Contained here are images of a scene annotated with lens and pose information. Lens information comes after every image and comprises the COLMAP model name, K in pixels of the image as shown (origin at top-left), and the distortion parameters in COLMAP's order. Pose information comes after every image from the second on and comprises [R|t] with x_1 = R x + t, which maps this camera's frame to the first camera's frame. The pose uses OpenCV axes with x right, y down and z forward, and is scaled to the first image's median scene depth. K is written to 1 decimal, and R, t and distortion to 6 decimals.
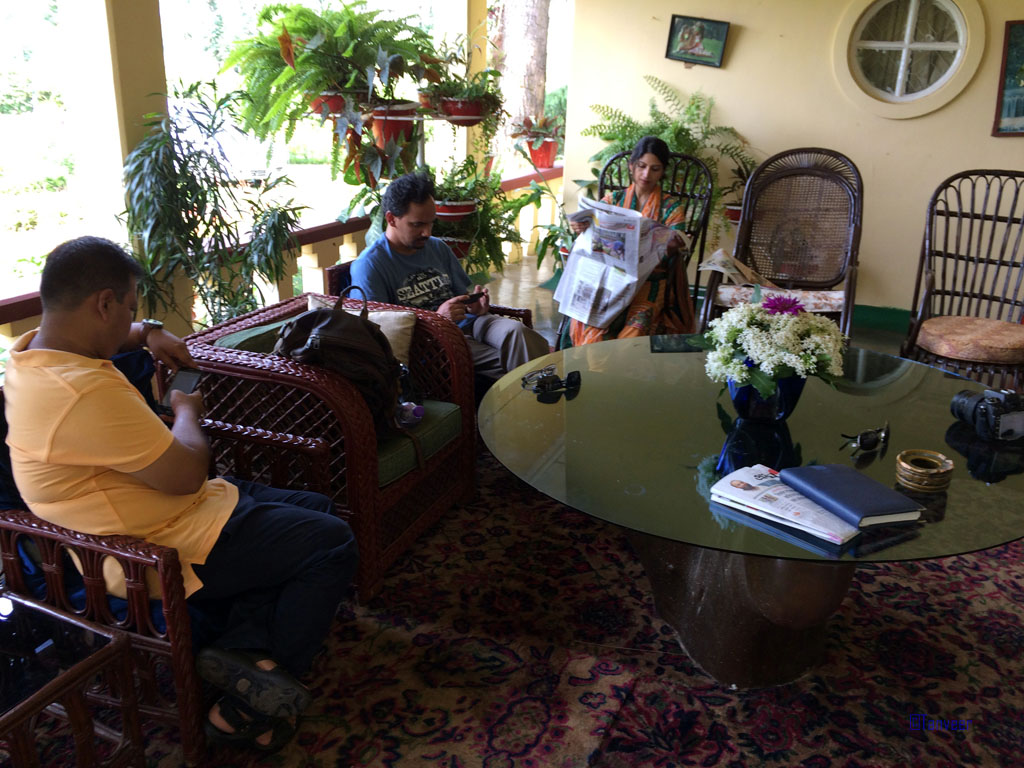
lens RADIAL K [[859.3, 0, 513.0], [0, 859.3, 382.4], [0, 0, 1]] dist [0.076810, -0.126919]
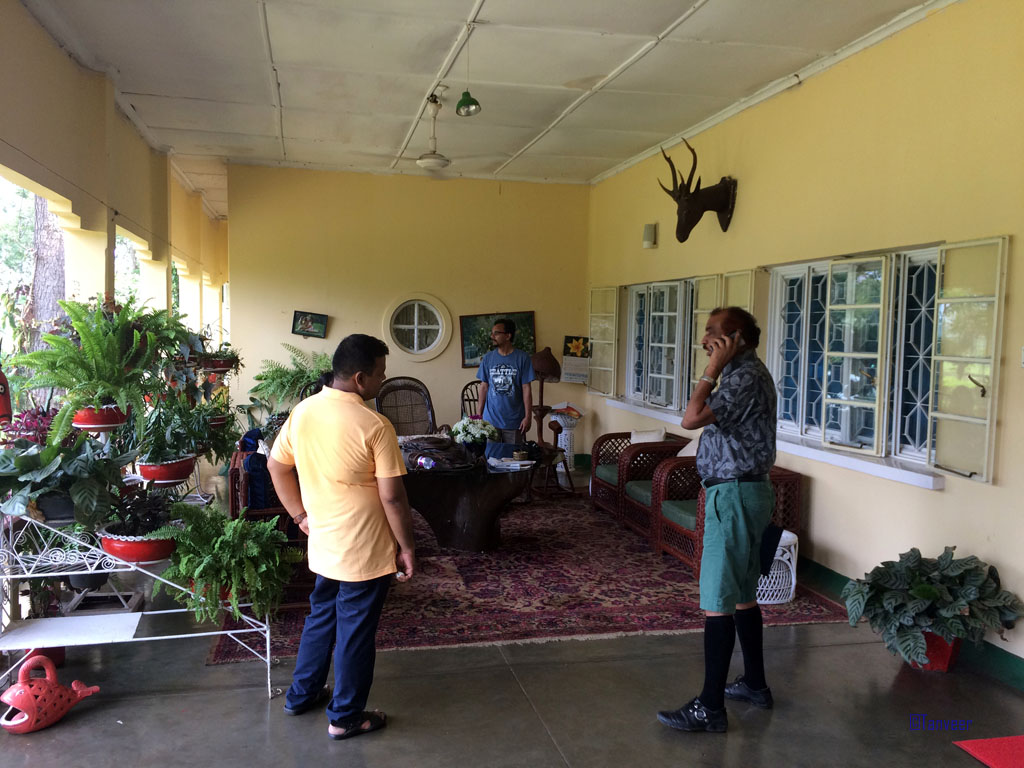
lens RADIAL K [[859.3, 0, 513.0], [0, 859.3, 382.4], [0, 0, 1]] dist [0.076810, -0.126919]
pose [[0.781696, -0.050612, 0.621602, -0.612436], [0.219659, 0.955177, -0.198460, 0.177361], [-0.583696, 0.291676, 0.757776, -0.596386]]
